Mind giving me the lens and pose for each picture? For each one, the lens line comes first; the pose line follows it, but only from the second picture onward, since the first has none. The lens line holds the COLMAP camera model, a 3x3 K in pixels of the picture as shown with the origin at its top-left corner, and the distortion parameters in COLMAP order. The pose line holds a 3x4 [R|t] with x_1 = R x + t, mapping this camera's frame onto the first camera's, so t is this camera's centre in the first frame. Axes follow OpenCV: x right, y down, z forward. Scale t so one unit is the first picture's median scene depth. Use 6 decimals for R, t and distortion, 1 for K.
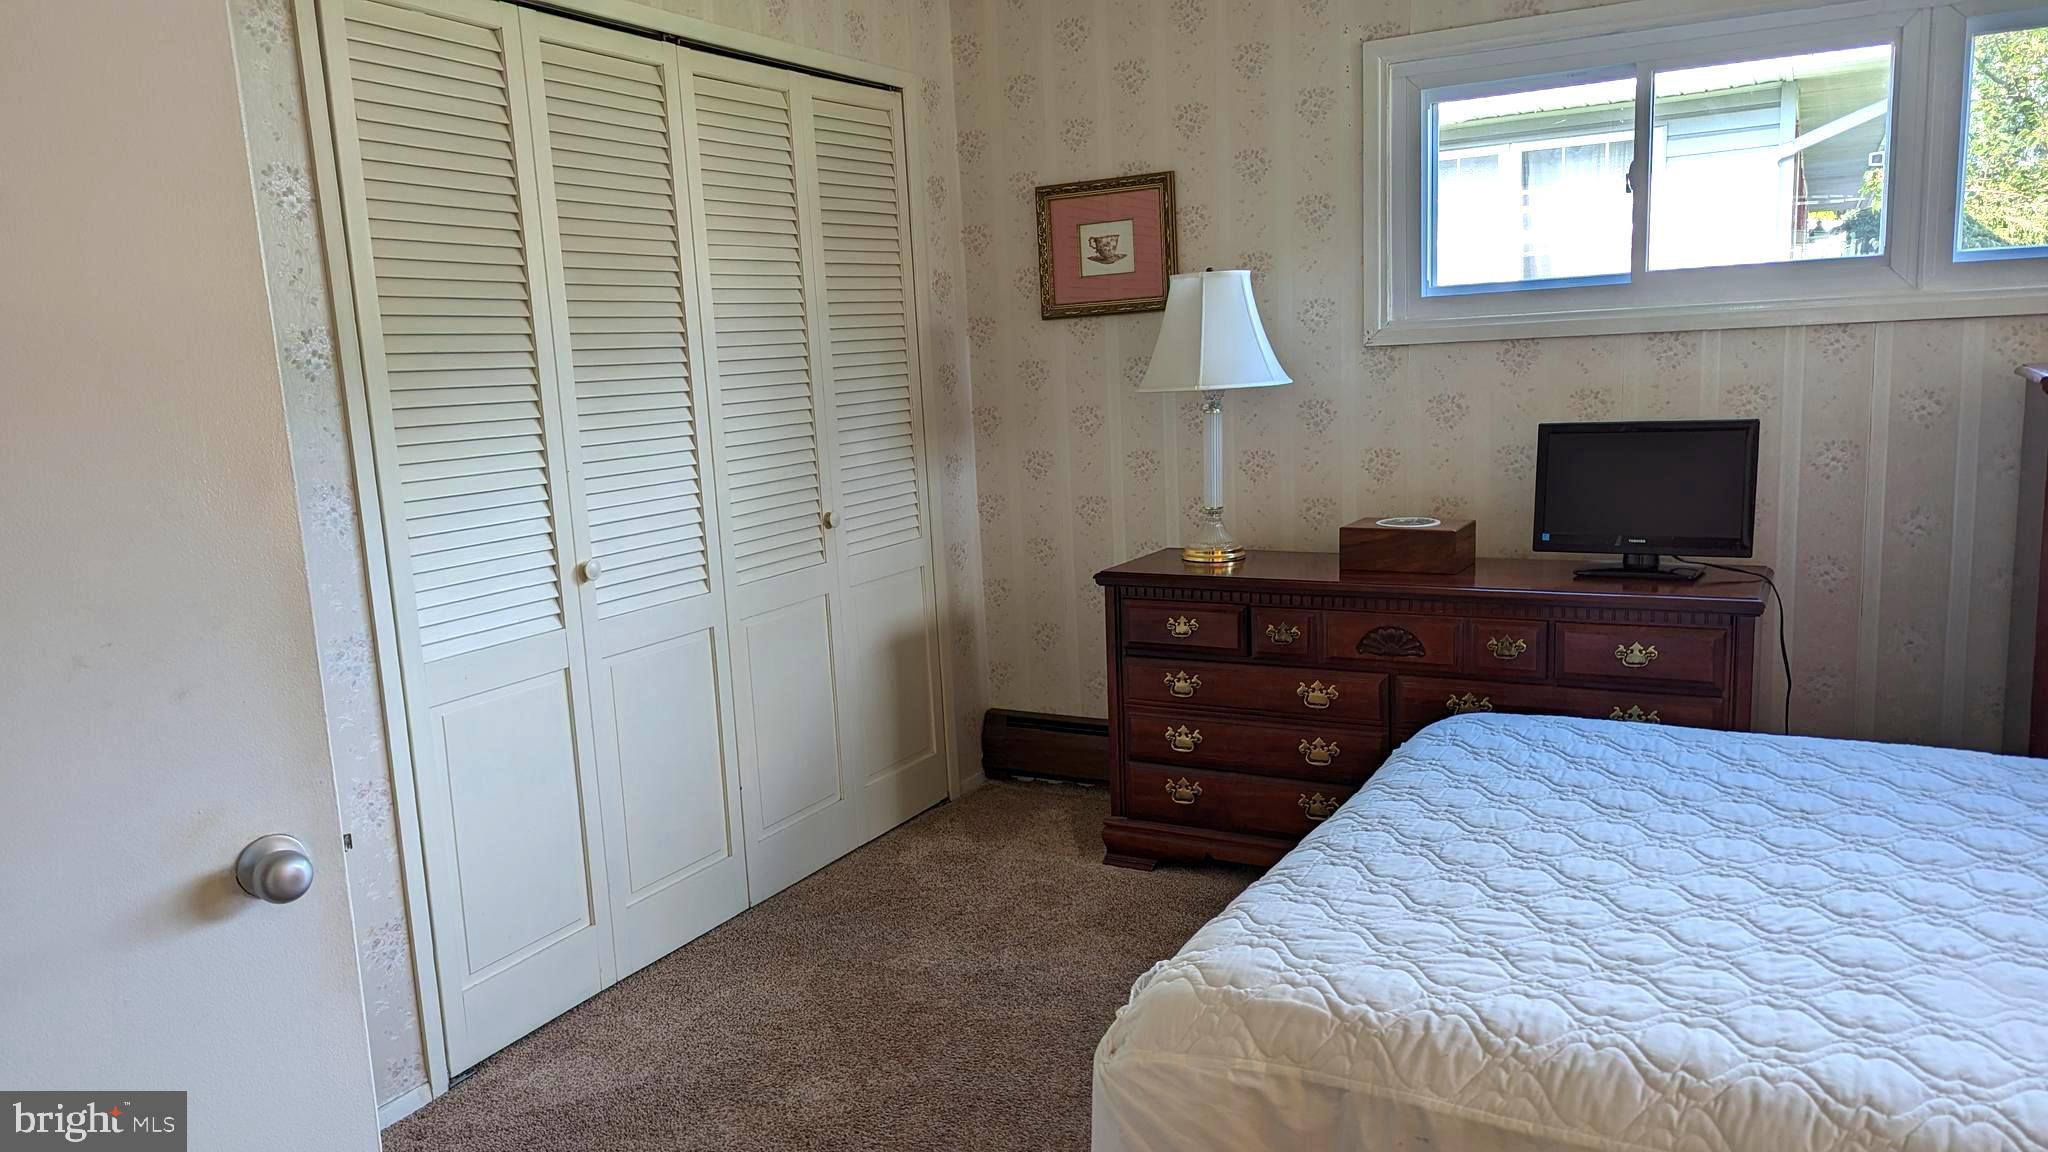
lens RADIAL K [[1455.5, 0, 1019.2], [0, 1455.5, 581.3], [0, 0, 1]] dist [0.053632, -0.004298]
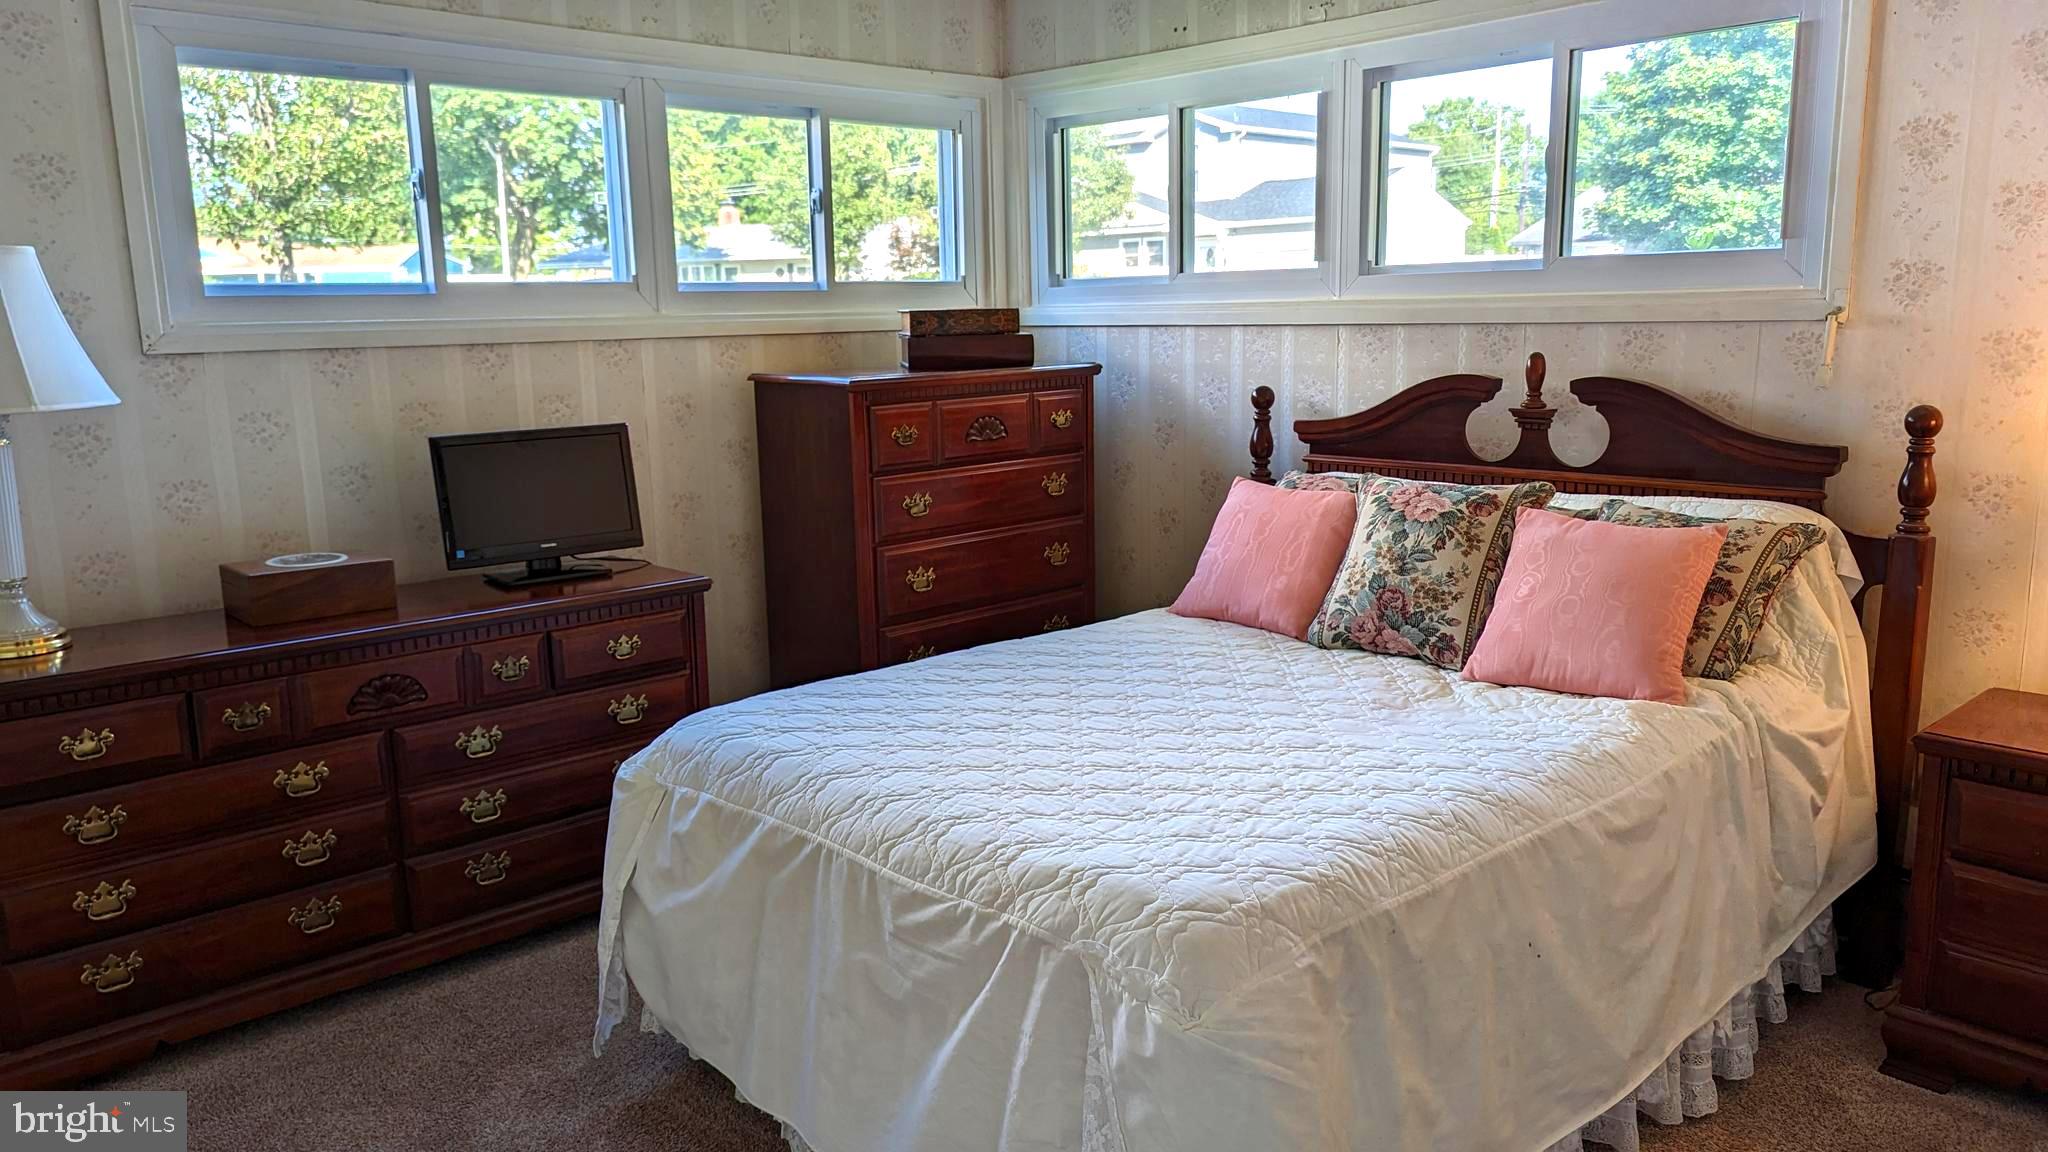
lens RADIAL K [[1455.5, 0, 1018.6], [0, 1455.5, 573.2], [0, 0, 1]] dist [0.053632, -0.004298]
pose [[0.342850, -0.134635, 0.929692, -0.412583], [0.159716, 0.983621, 0.083545, -0.040568], [-0.925713, 0.119843, 0.358738, 0.326809]]
